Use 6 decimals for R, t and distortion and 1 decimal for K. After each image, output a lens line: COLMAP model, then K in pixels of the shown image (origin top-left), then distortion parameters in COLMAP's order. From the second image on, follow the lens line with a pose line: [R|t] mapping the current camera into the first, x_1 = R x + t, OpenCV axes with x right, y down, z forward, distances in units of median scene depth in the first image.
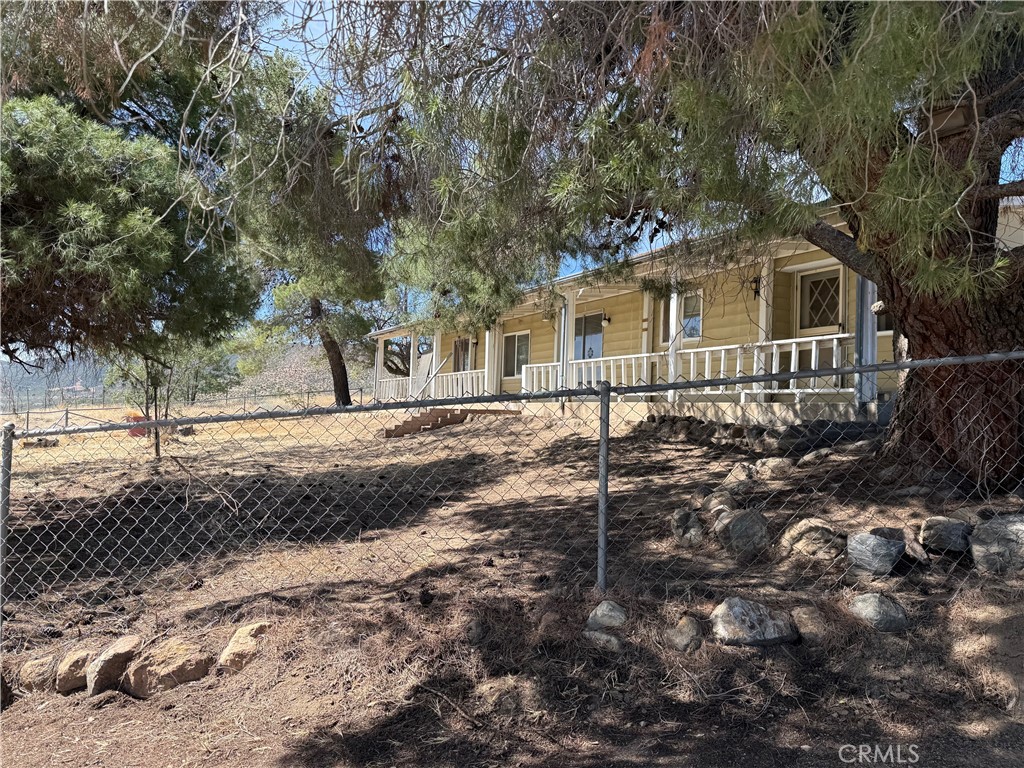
lens RADIAL K [[721.7, 0, 515.4], [0, 721.7, 386.1], [0, 0, 1]] dist [0.107727, -0.170136]
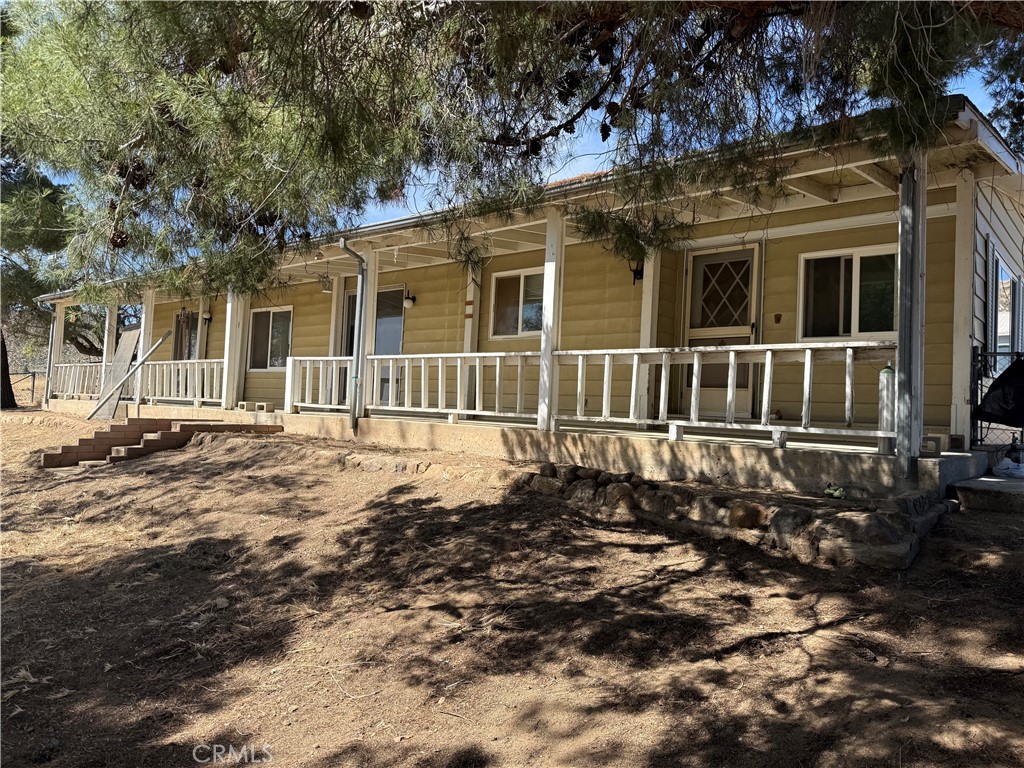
lens RADIAL K [[721.7, 0, 515.4], [0, 721.7, 386.1], [0, 0, 1]] dist [0.107727, -0.170136]
pose [[0.939292, 0.029592, 0.341840, -0.024048], [-0.035502, 0.999309, 0.011044, -0.018725], [-0.341277, -0.022510, 0.939693, 0.327819]]
